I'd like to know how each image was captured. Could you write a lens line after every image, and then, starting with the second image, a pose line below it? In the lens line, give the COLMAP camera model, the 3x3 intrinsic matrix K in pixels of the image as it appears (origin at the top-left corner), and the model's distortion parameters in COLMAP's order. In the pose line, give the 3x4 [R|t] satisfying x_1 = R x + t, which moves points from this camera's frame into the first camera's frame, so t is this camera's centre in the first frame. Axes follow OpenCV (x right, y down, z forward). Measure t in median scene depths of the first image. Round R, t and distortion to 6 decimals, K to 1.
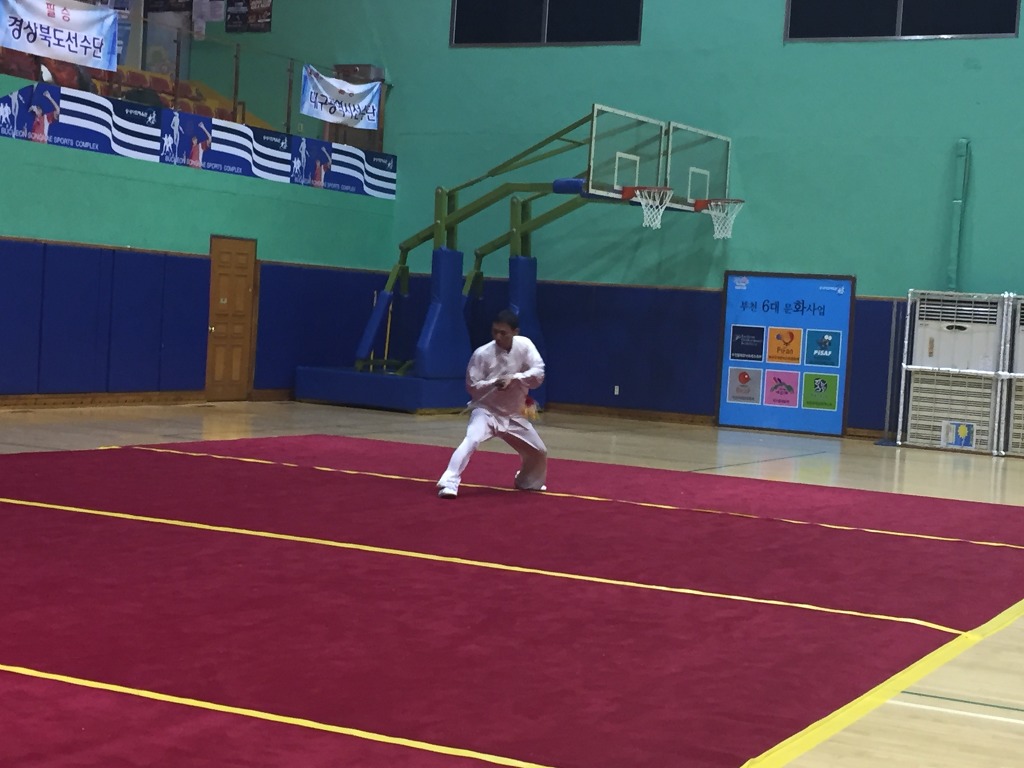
lens RADIAL K [[1750.8, 0, 514.6], [0, 1750.8, 367.9], [0, 0, 1]] dist [0.044023, 0.169681]
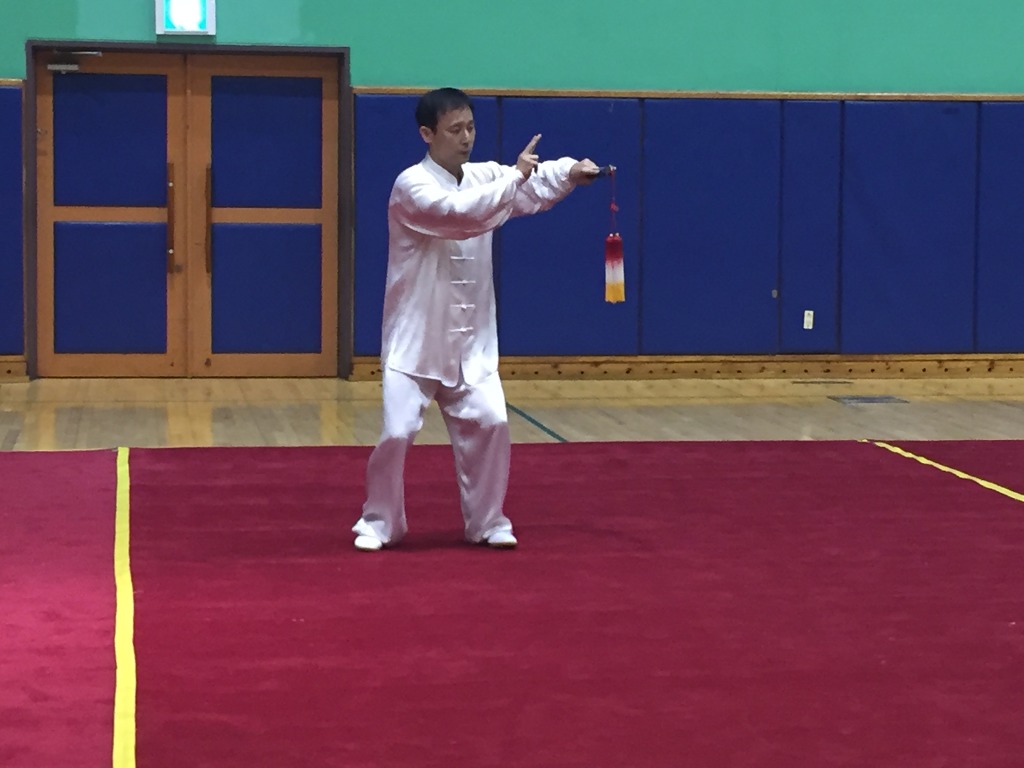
lens RADIAL K [[2138.9, 0, 512.0], [0, 2138.9, 384.0], [0, 0, 1]] dist [0.014332, 0.111378]
pose [[0.595119, 0.029375, -0.803101, 0.278463], [-0.001084, 0.999360, 0.035750, -0.001432], [0.803637, -0.020405, 0.594770, 0.537673]]
